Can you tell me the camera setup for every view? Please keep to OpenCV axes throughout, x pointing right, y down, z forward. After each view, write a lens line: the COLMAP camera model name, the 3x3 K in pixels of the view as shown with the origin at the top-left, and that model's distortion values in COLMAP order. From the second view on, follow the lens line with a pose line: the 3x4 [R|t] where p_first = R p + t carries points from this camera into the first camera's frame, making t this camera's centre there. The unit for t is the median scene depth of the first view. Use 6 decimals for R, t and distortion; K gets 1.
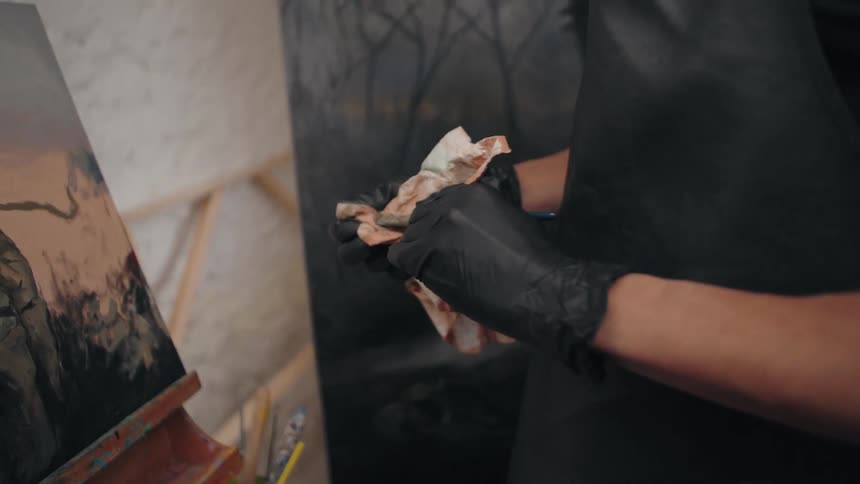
lens RADIAL K [[644.8, 0, 435.0], [0, 644.8, 240.5], [0, 0, 1]] dist [-0.079630, 0.058302]
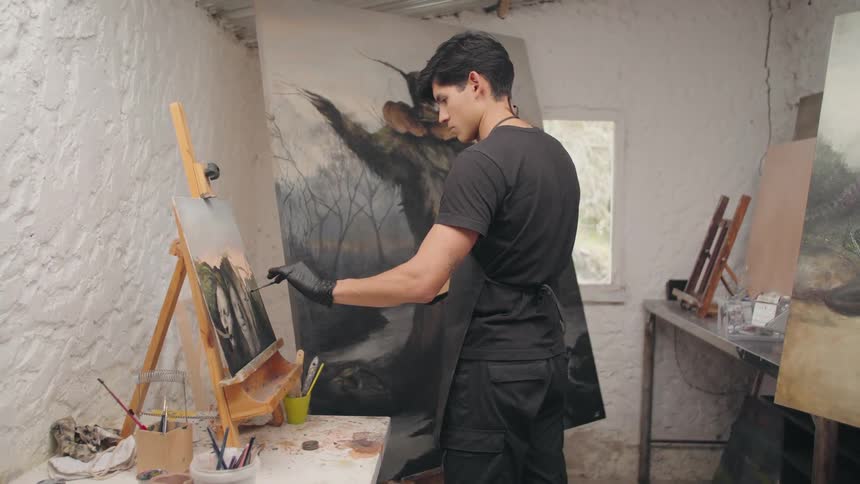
lens RADIAL K [[644.8, 0, 454.2], [0, 644.8, 238.0], [0, 0, 1]] dist [-0.079630, 0.058302]
pose [[0.941961, -0.002606, 0.335712, -0.411516], [0.090617, 0.964828, -0.246769, 0.364930], [-0.323261, 0.262868, 0.909067, -1.195823]]
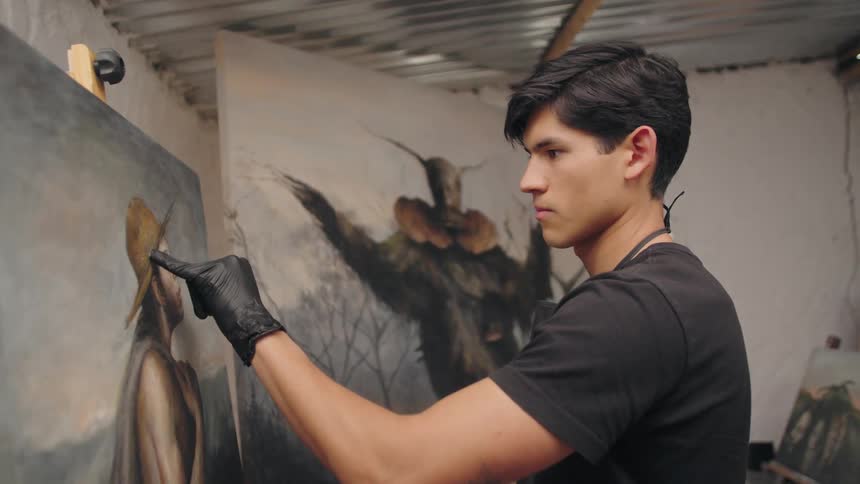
lens RADIAL K [[644.8, 0, 443.5], [0, 644.8, 243.0], [0, 0, 1]] dist [-0.079630, 0.058302]
pose [[0.914441, 0.076680, 0.397388, -0.392903], [0.086823, 0.921860, -0.377673, -0.008031], [-0.395296, 0.379862, 0.836329, -0.429263]]
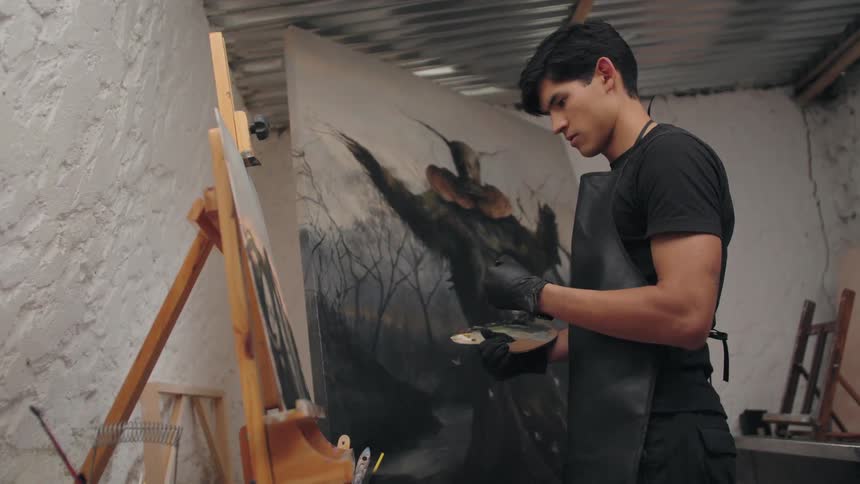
lens RADIAL K [[644.8, 0, 446.1], [0, 644.8, 244.3], [0, 0, 1]] dist [-0.079630, 0.058302]
pose [[0.911346, 0.130782, 0.390315, -0.554483], [0.100495, 0.848813, -0.519055, 0.522645], [-0.399187, 0.512263, 0.760419, -0.444717]]
